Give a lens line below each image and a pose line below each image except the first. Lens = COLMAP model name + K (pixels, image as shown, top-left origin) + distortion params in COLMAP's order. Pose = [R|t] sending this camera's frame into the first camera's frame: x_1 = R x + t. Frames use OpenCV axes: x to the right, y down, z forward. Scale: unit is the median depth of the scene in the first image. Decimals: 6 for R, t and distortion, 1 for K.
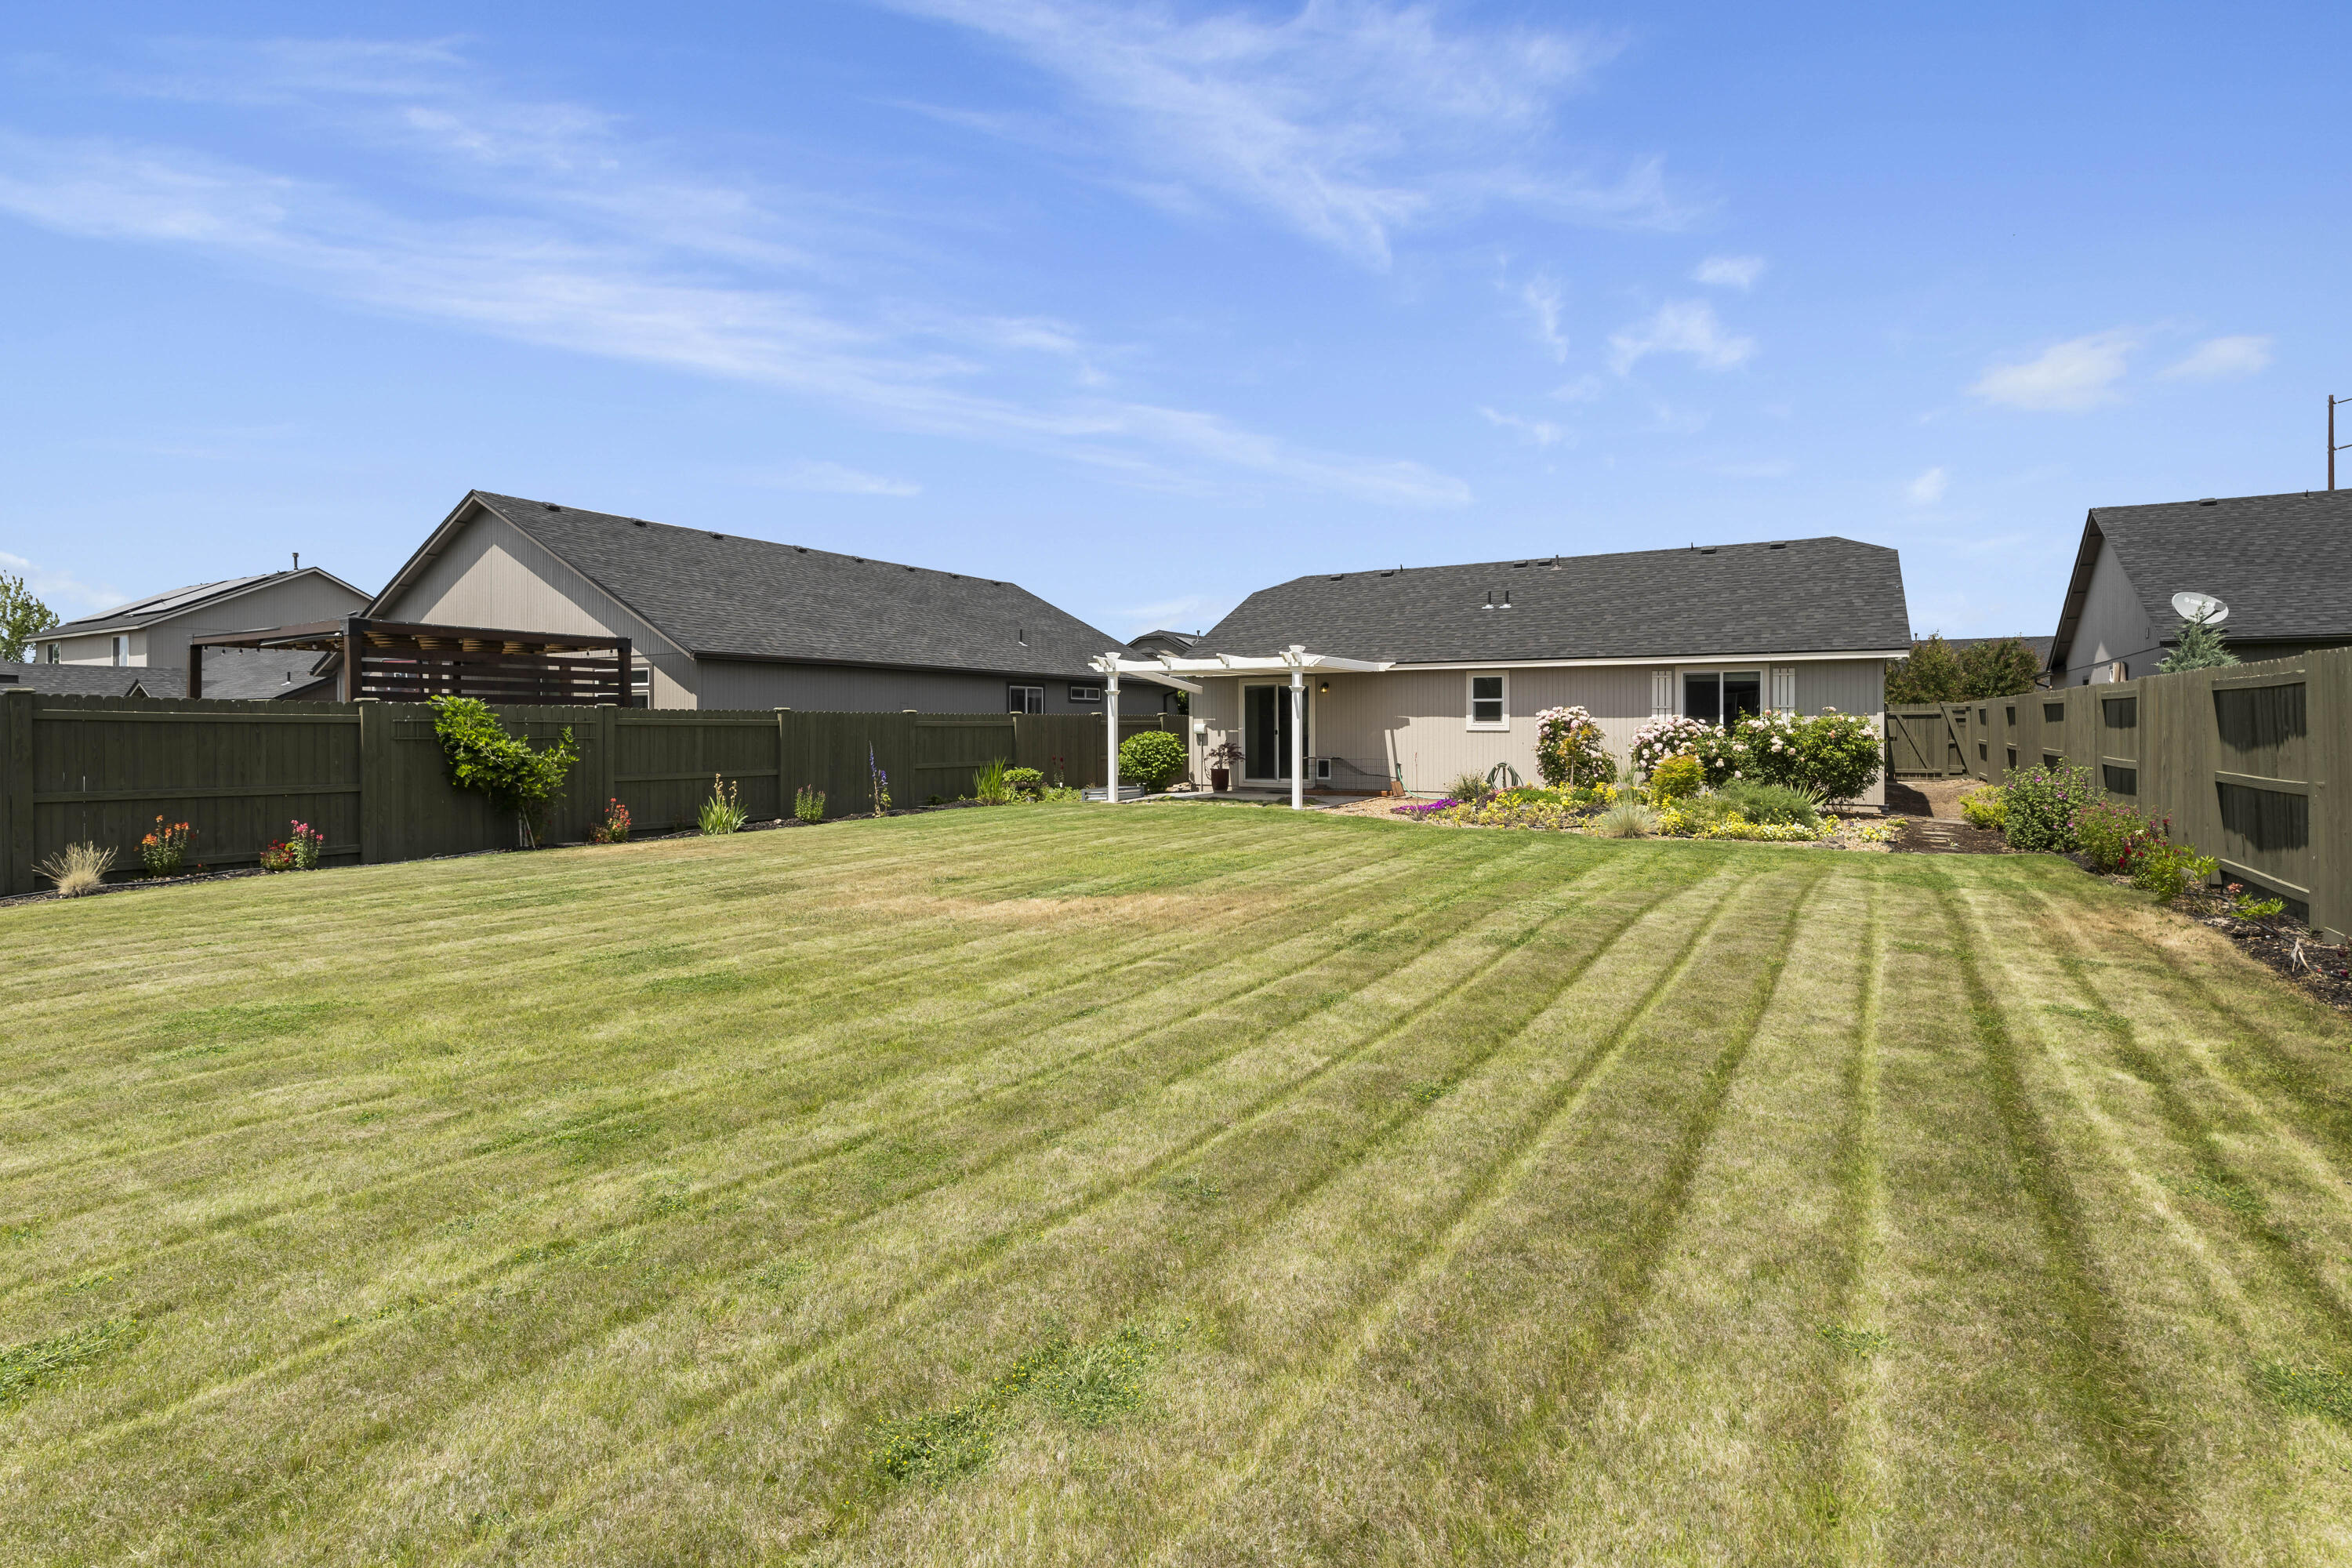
lens RADIAL K [[1111.0, 0, 1162.8], [0, 1111.0, 778.4], [0, 0, 1]] dist [0.000196, -0.000347]
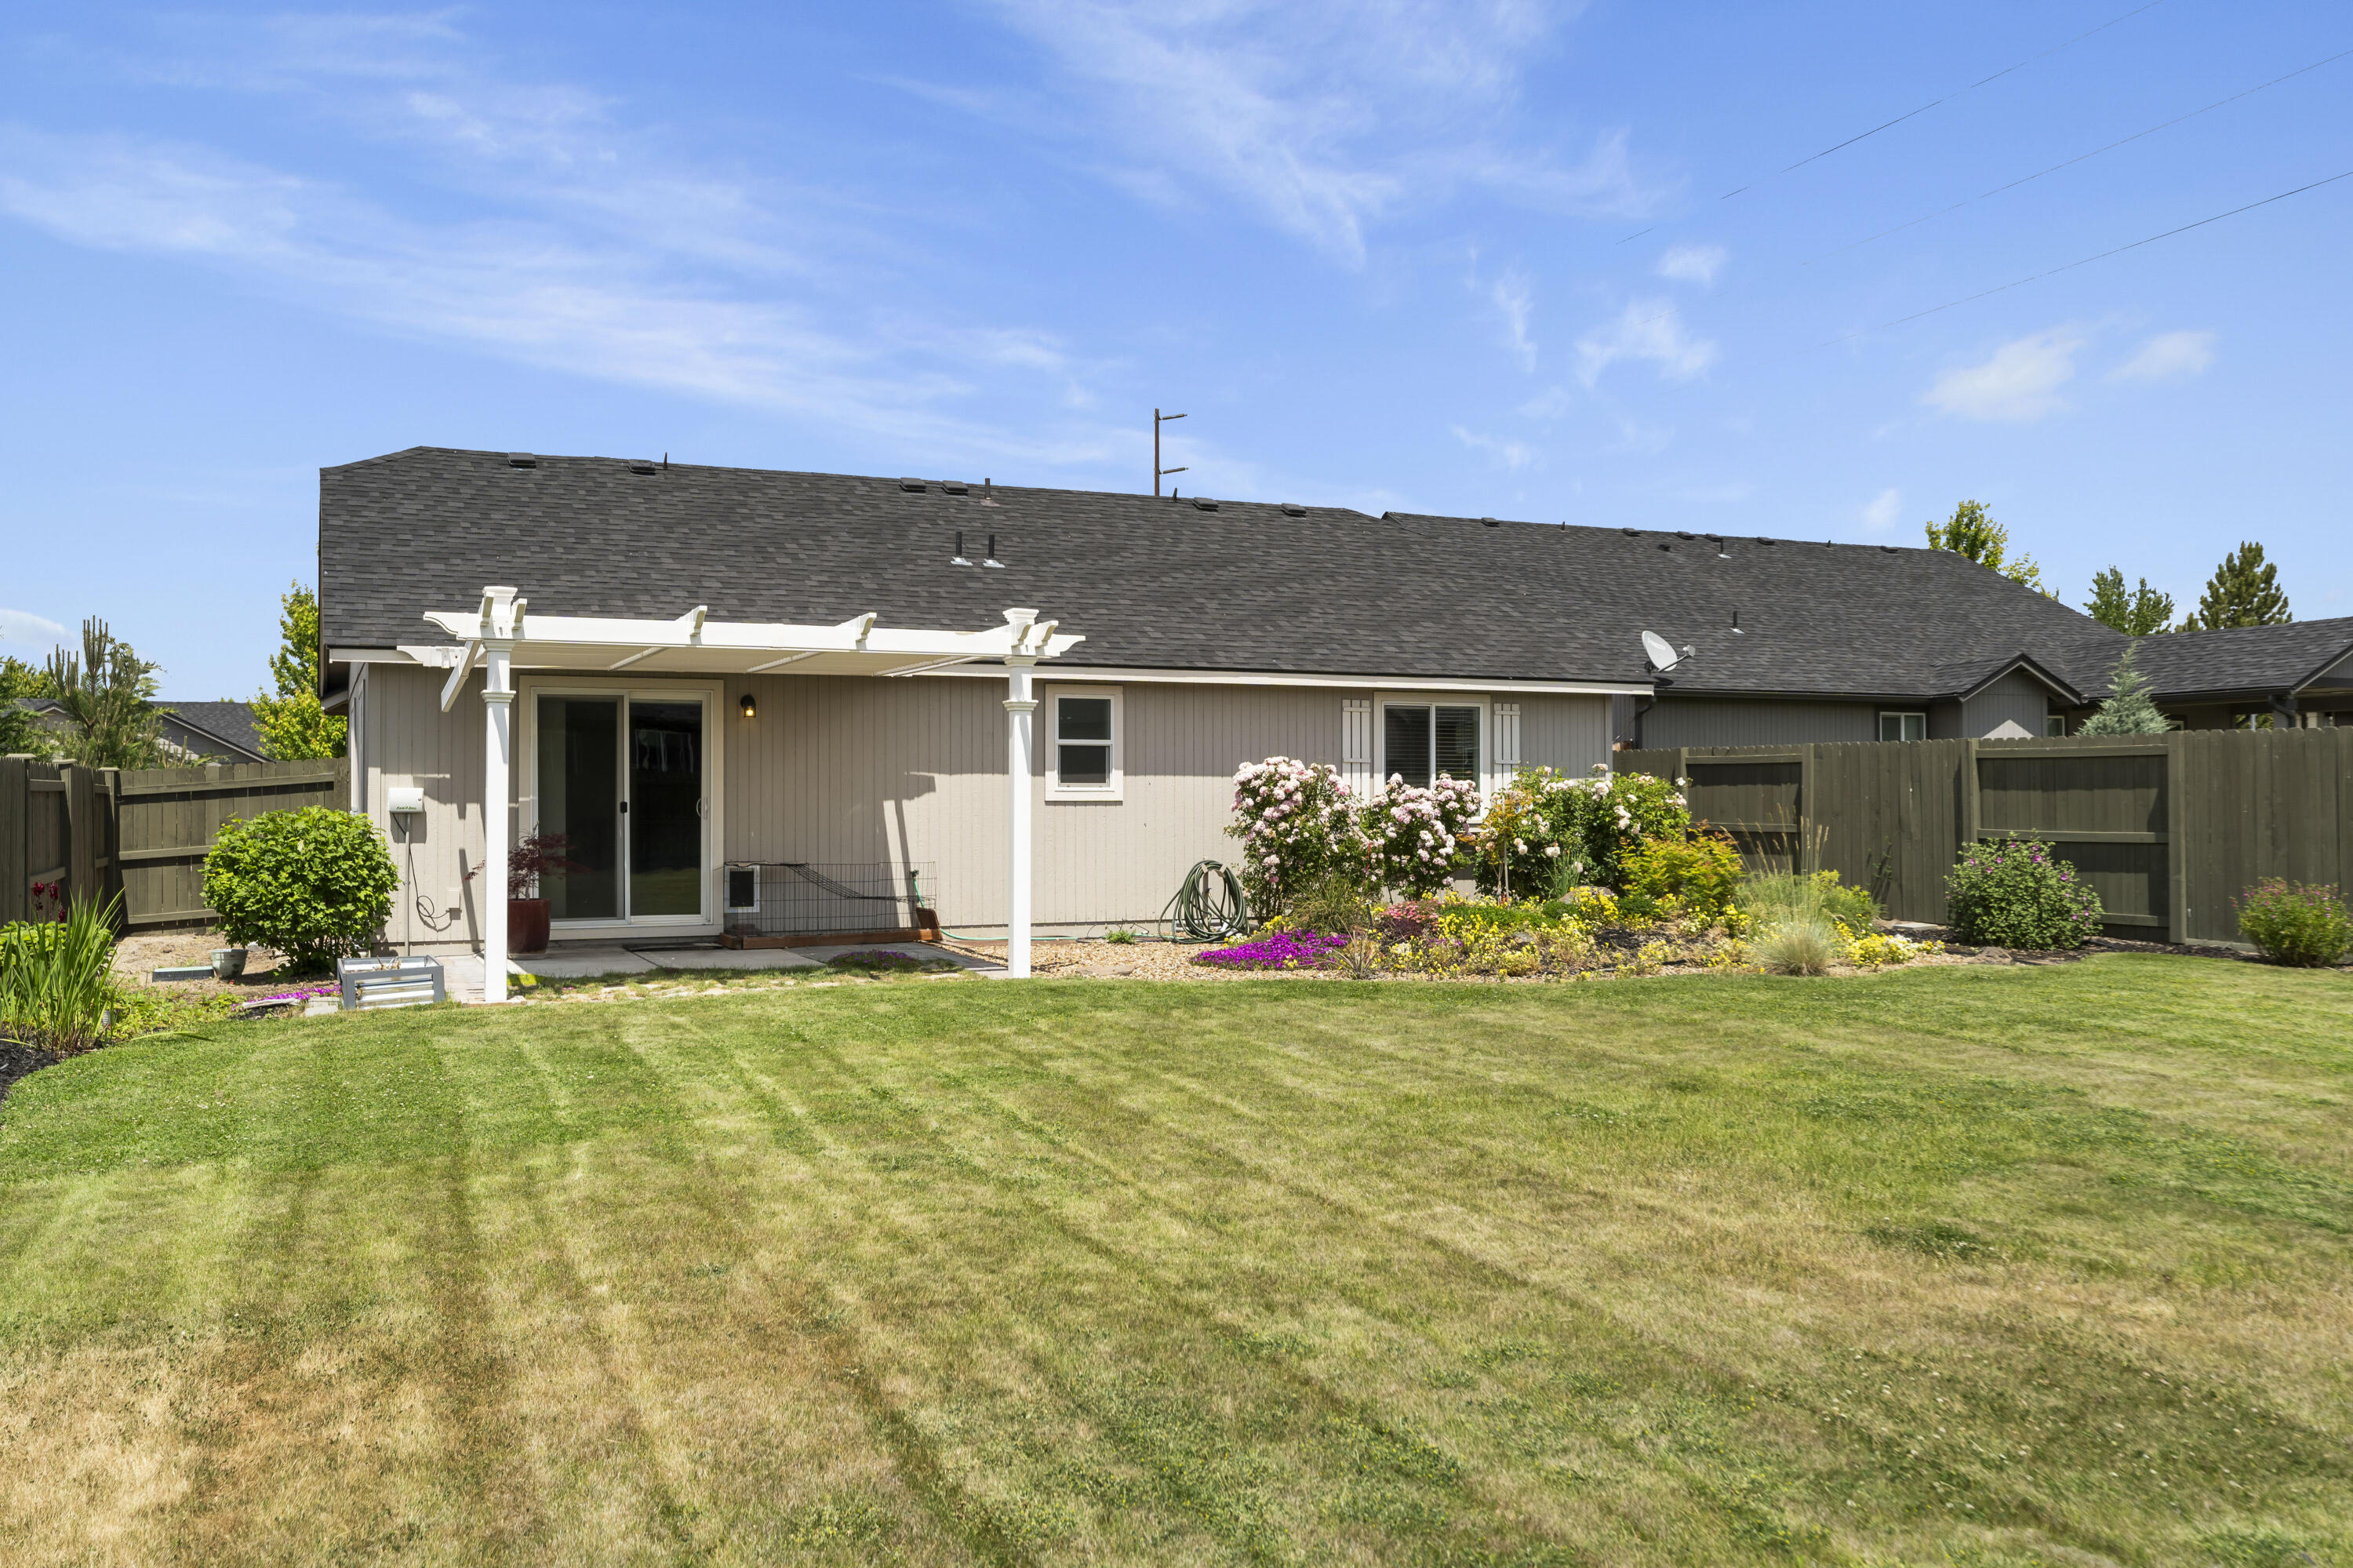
lens RADIAL K [[1963.4, 0, 1176.5], [0, 1963.4, 784.0], [0, 0, 1]] dist [-0.011617, -0.004819]
pose [[0.593858, 0.008181, 0.804528, -0.375682], [0.040188, 0.998398, -0.039817, -0.012171], [-0.803566, 0.055978, 0.592578, 0.391023]]
